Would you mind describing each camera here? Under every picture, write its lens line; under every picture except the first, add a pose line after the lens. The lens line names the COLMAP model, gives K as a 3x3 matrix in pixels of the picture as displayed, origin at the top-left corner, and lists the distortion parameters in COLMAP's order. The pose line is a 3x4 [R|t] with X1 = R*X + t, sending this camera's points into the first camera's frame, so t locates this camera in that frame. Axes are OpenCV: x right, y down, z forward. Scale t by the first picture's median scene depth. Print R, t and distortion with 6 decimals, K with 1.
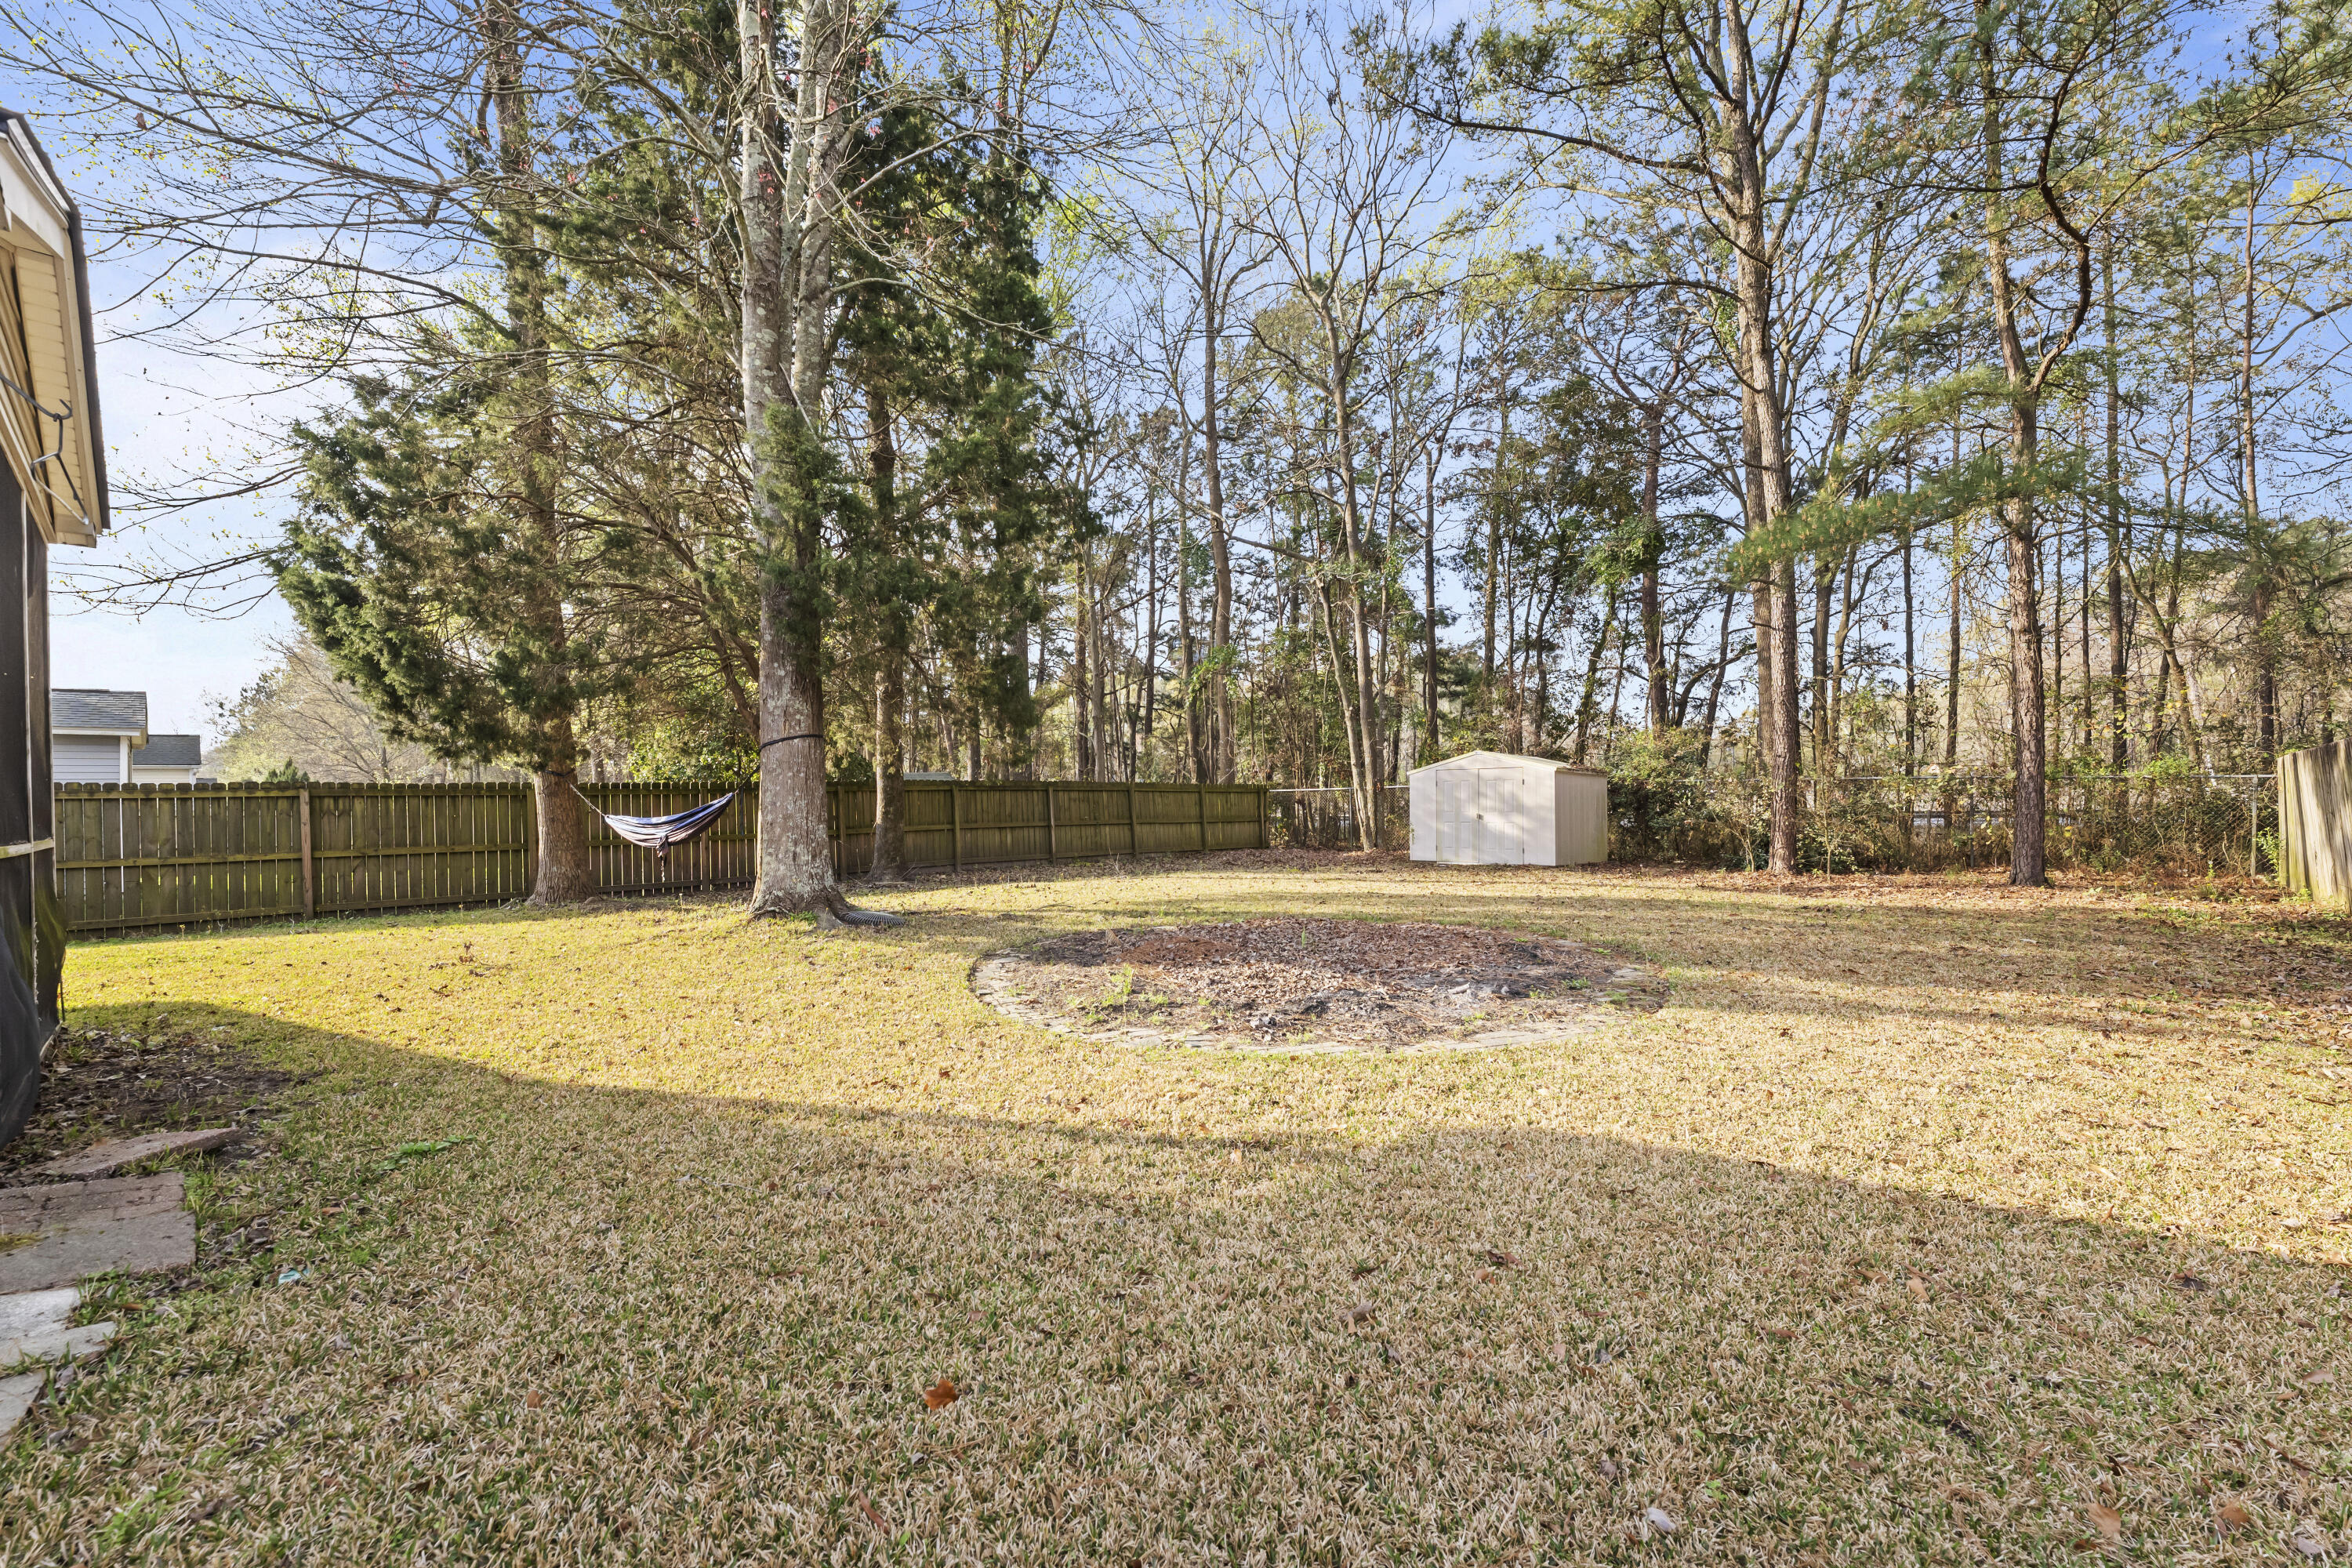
lens RADIAL K [[997.8, 0, 1176.0], [0, 997.8, 784.0], [0, 0, 1]] dist [0.000790, 0.000031]
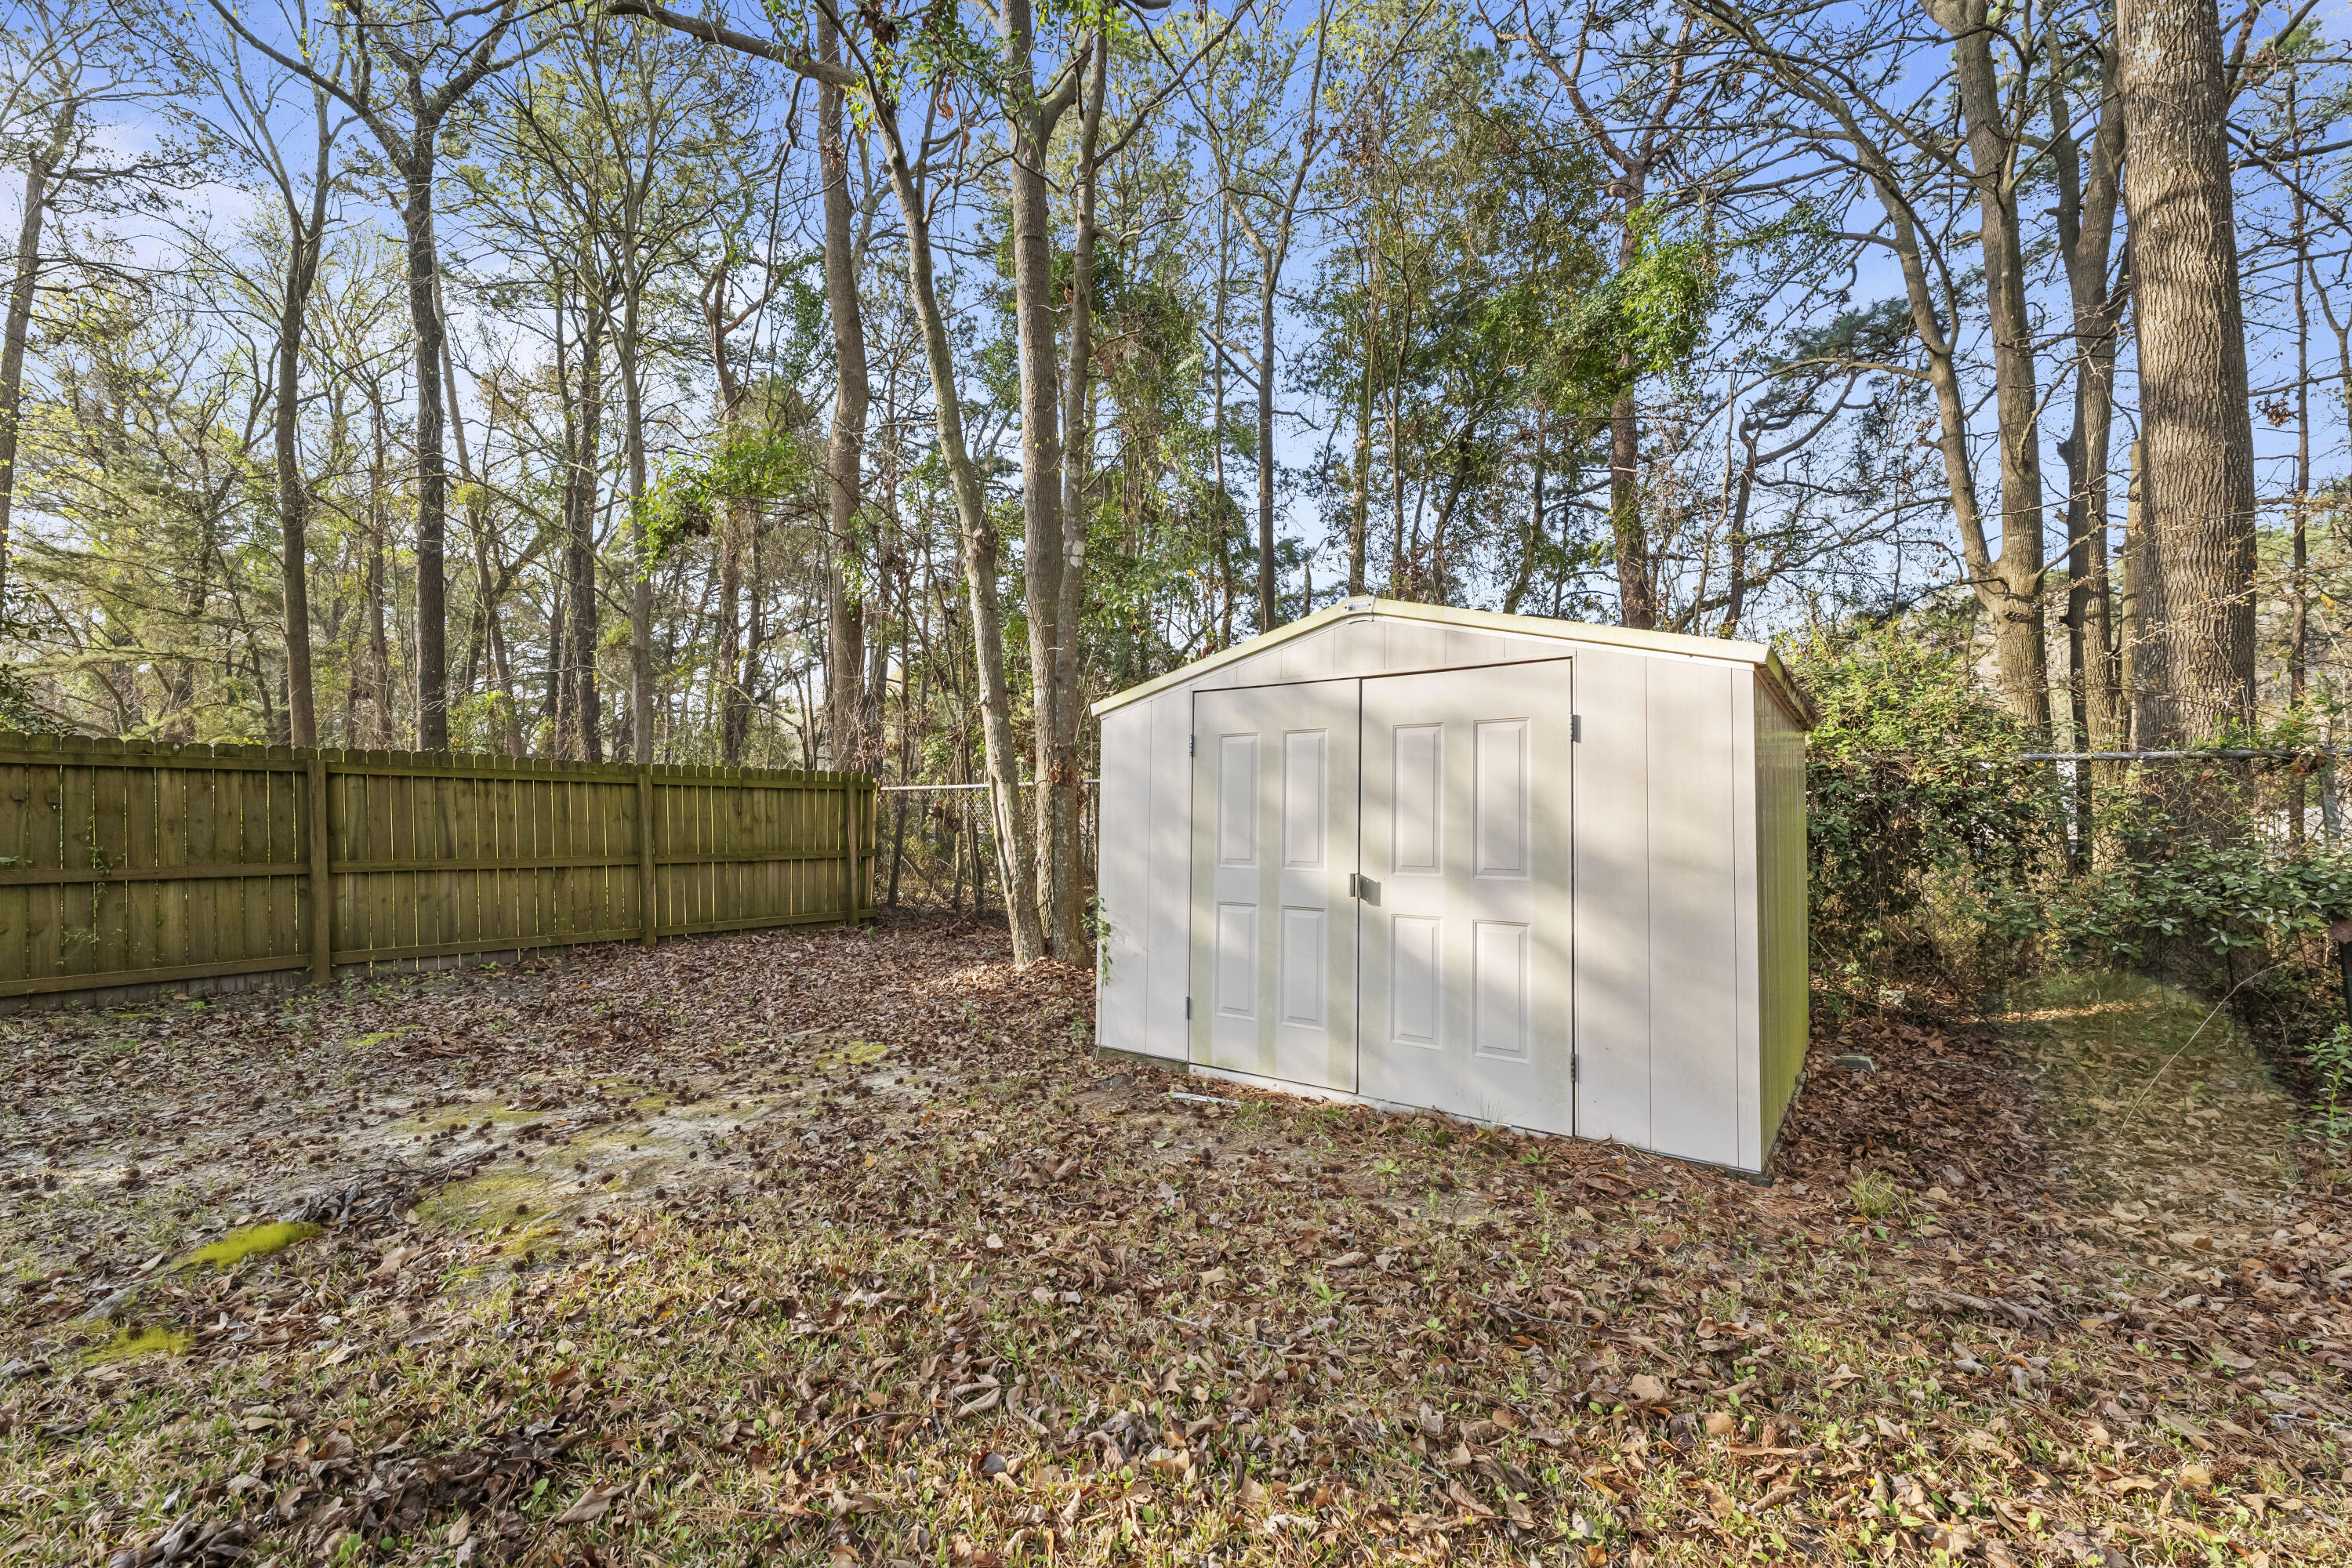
lens RADIAL K [[968.7, 0, 1180.3], [0, 968.7, 798.8], [0, 0, 1]] dist [0.002015, -0.000001]
pose [[0.990316, 0.013091, 0.138211, 0.123810], [-0.013940, 0.999889, 0.005178, 0.005815], [-0.138127, -0.007054, 0.990389, 0.420664]]
